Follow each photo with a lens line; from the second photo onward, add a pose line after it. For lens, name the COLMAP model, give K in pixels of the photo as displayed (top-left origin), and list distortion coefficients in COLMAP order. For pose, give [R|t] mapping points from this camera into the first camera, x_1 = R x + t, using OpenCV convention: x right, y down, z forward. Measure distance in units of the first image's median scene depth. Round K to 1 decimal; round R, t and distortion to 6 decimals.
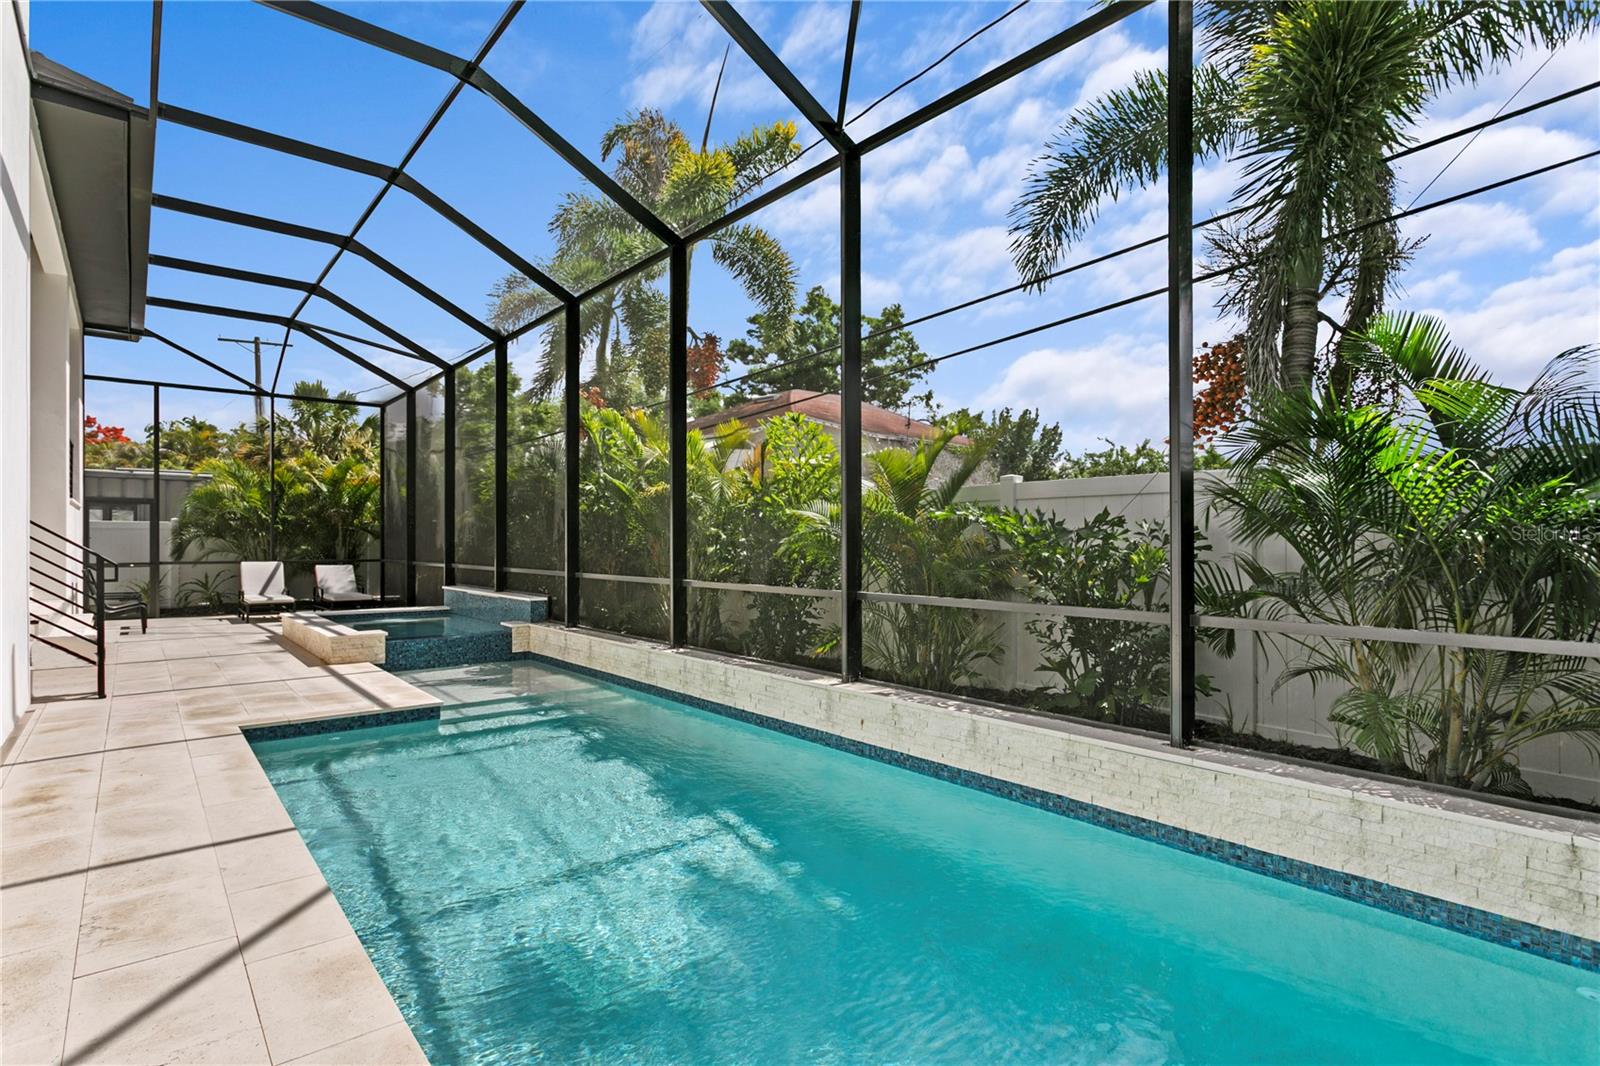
lens RADIAL K [[824.4, 0, 796.4], [0, 824.4, 541.8], [0, 0, 1]] dist [-0.002798, 0.001450]
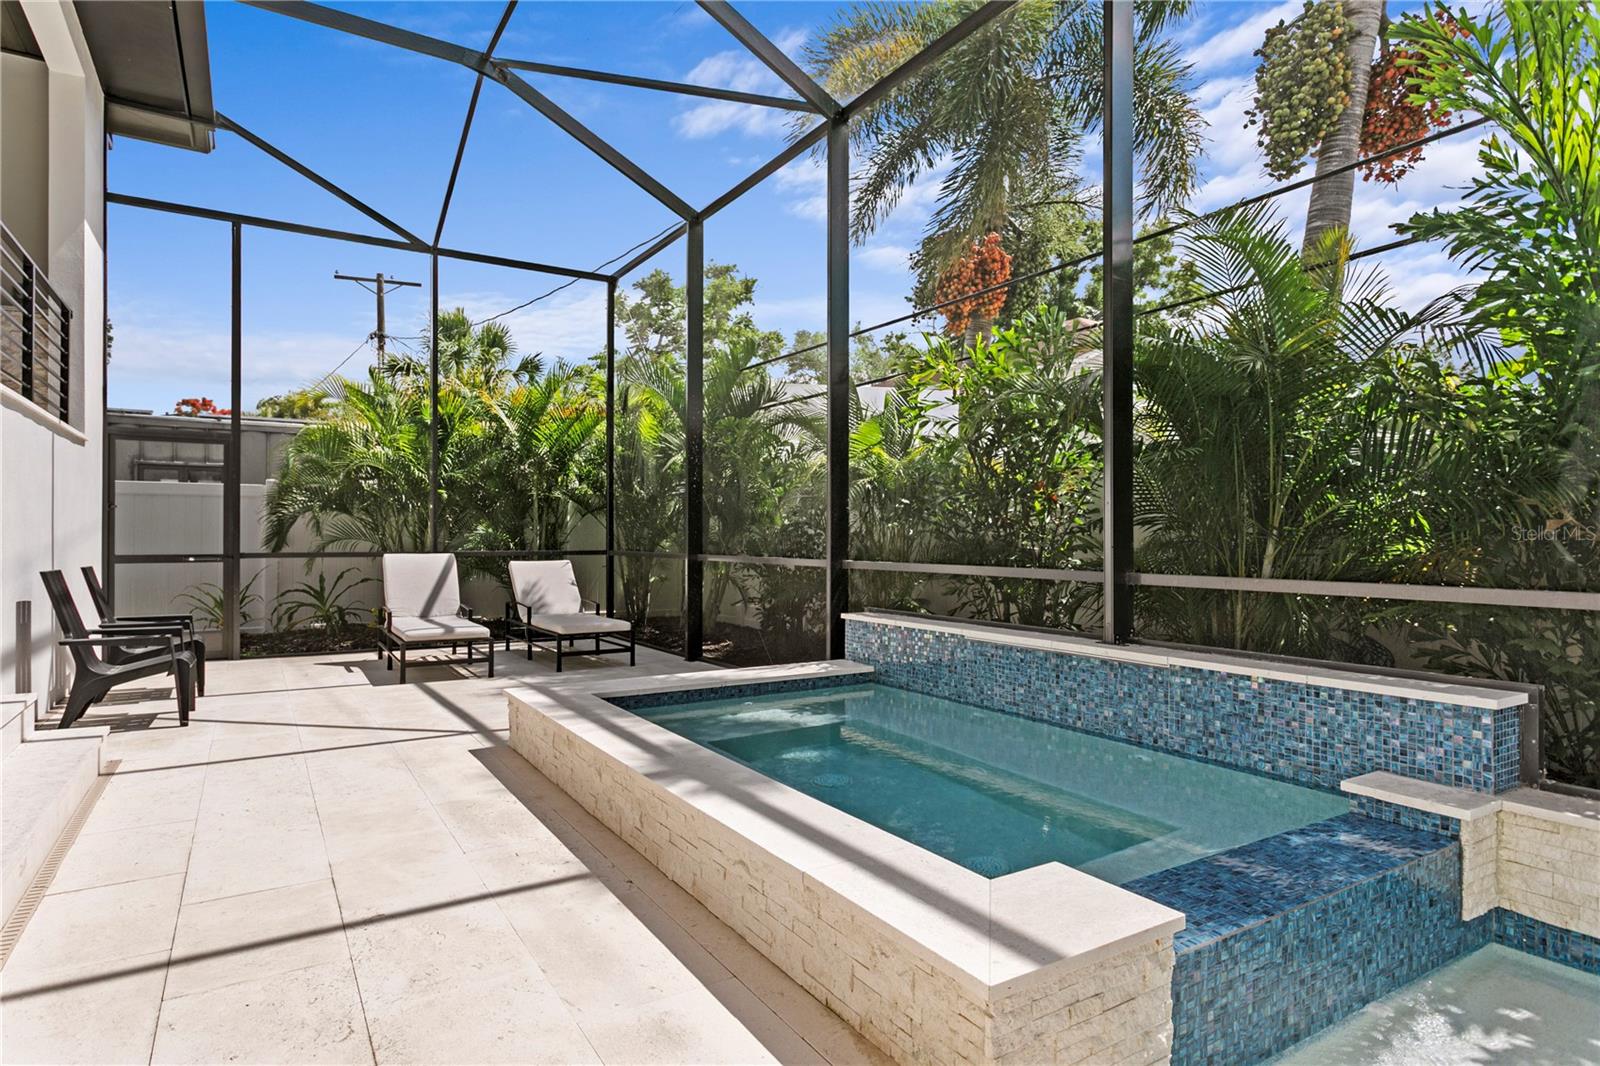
lens RADIAL K [[876.9, 0, 798.5], [0, 876.9, 535.9], [0, 0, 1]] dist [-0.001603, 0.001833]
pose [[0.992595, 0.002630, -0.121443, -0.334427], [-0.002741, 0.999996, -0.000745, 0.012014], [0.121441, 0.001073, 0.992598, 0.463716]]
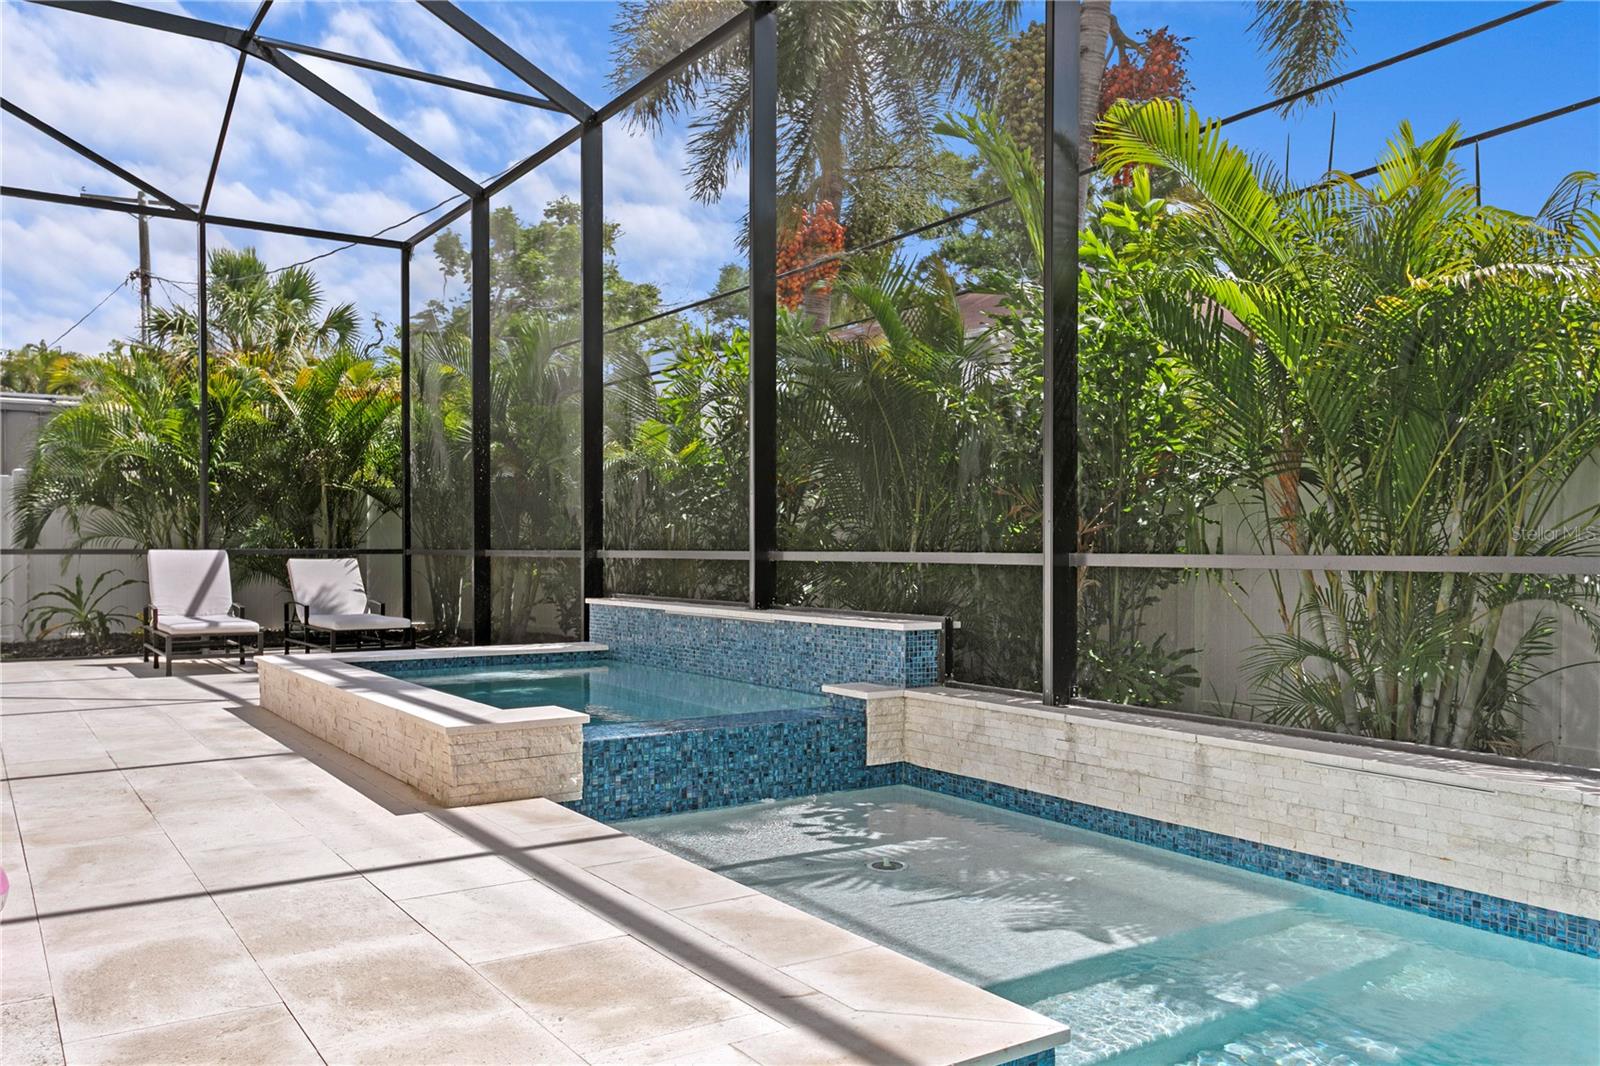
lens RADIAL K [[1249.7, 0, 811.2], [0, 1249.7, 574.3], [0, 0, 1]] dist [0.000692, 0.004722]
pose [[0.996793, 0.003249, -0.079956, -0.211837], [-0.001590, 0.999782, 0.020804, 0.021954], [0.080006, -0.020610, 0.996581, 0.275606]]
